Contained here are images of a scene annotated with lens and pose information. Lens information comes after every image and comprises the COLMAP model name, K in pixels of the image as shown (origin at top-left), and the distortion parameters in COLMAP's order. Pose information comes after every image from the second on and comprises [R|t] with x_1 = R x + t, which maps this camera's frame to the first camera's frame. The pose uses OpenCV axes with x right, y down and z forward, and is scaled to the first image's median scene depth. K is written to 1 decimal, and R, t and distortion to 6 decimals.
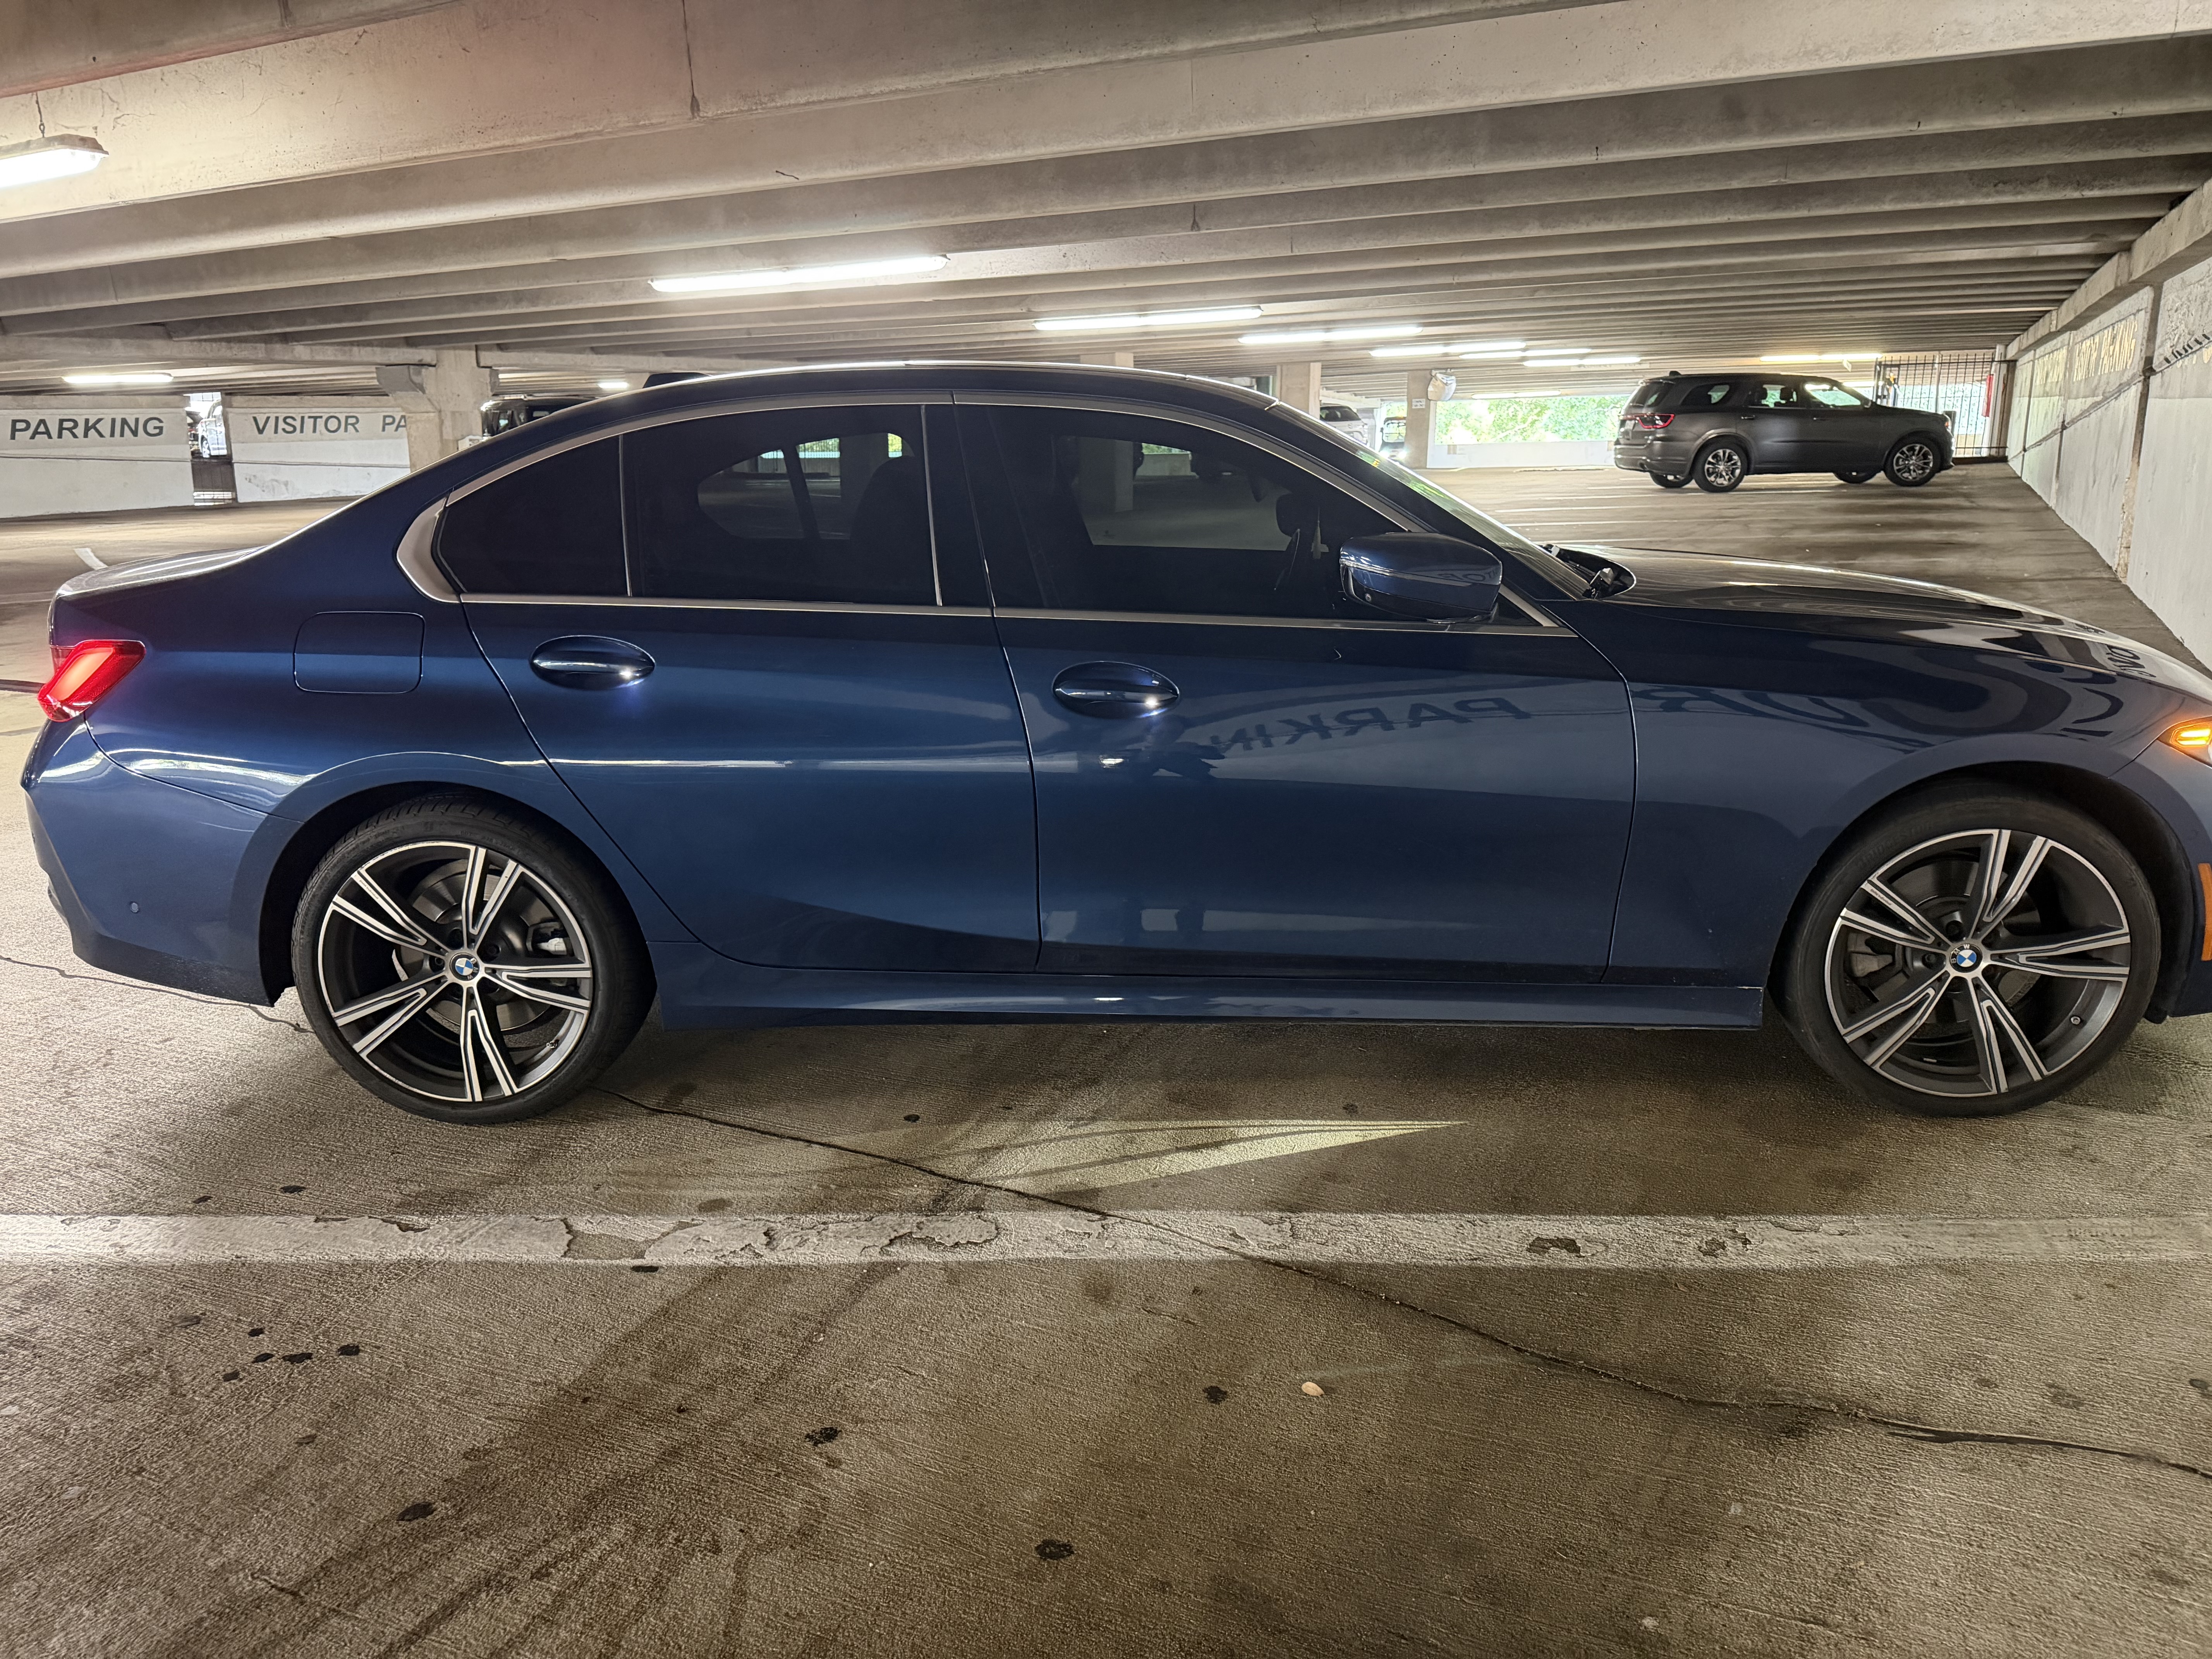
lens RADIAL K [[1548.3, 0, 1057.4], [0, 1548.3, 824.7], [0, 0, 1]] dist [0.036076, -0.044513]
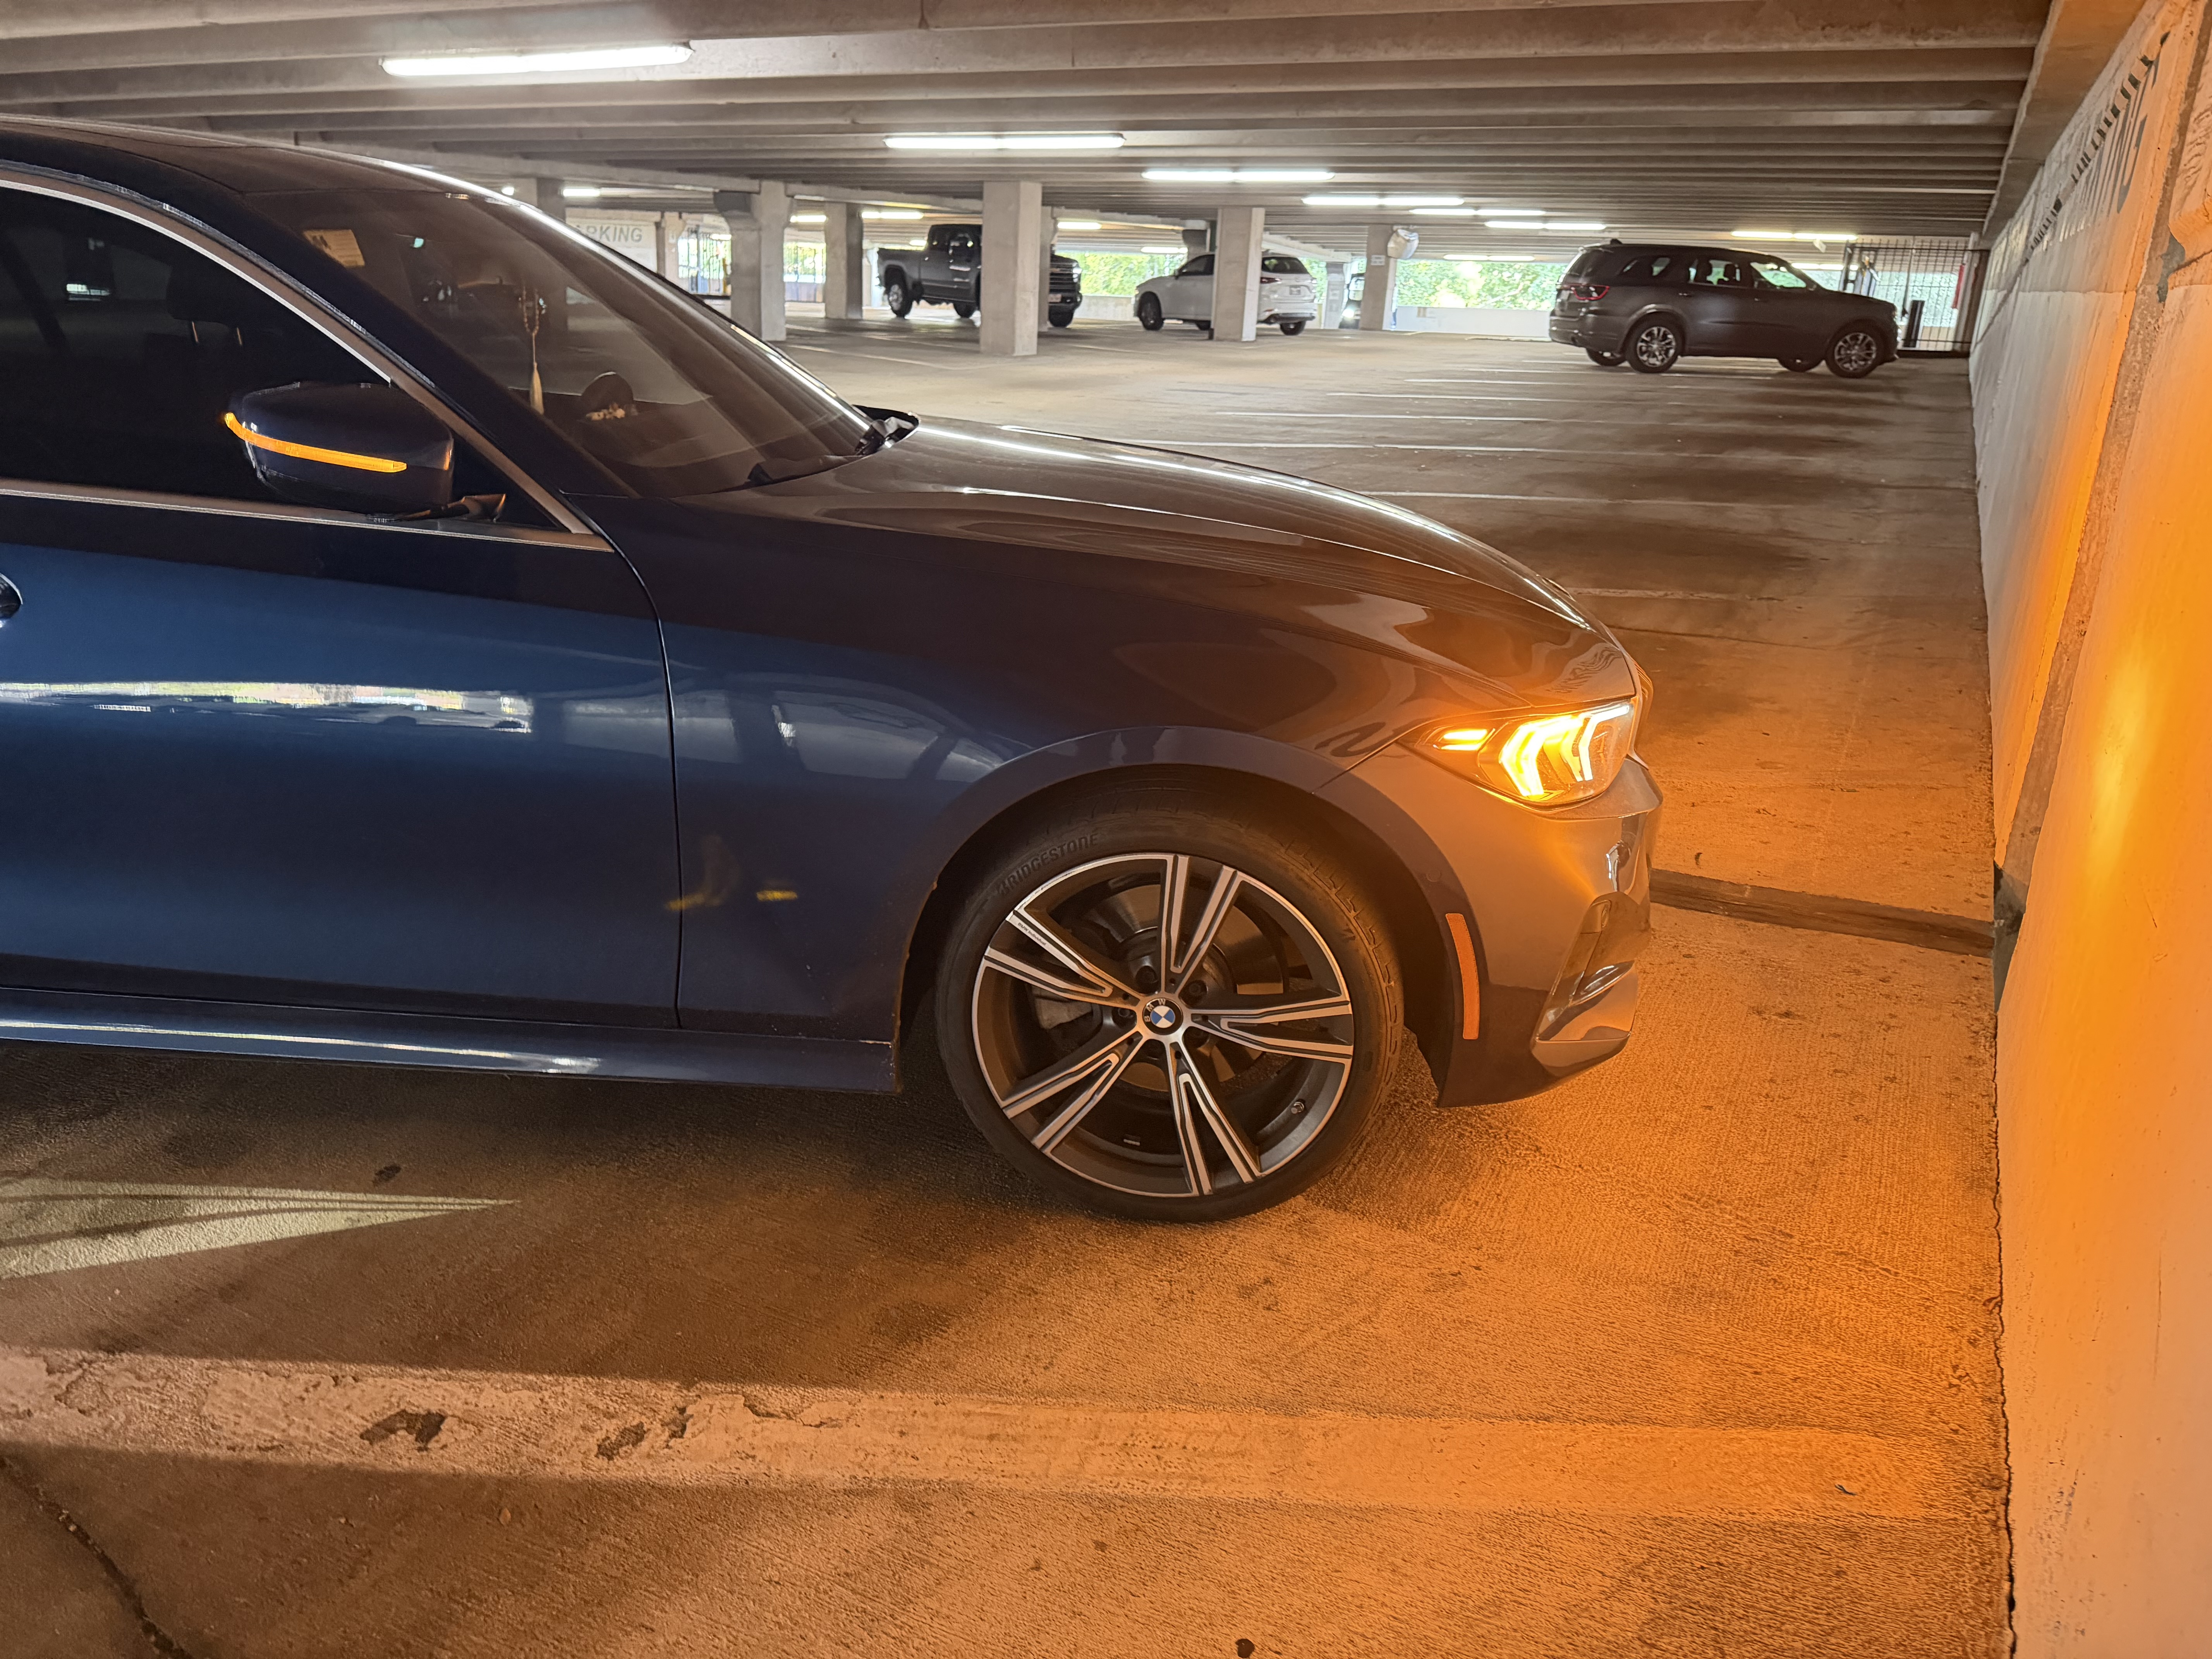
lens RADIAL K [[1548.3, 0, 1090.5], [0, 1548.3, 823.1], [0, 0, 1]] dist [0.036076, -0.044513]
pose [[0.998351, 0.047373, 0.032431, 0.122629], [-0.050161, 0.994552, 0.091379, -0.016997], [-0.027926, -0.092855, 0.995288, 0.064723]]
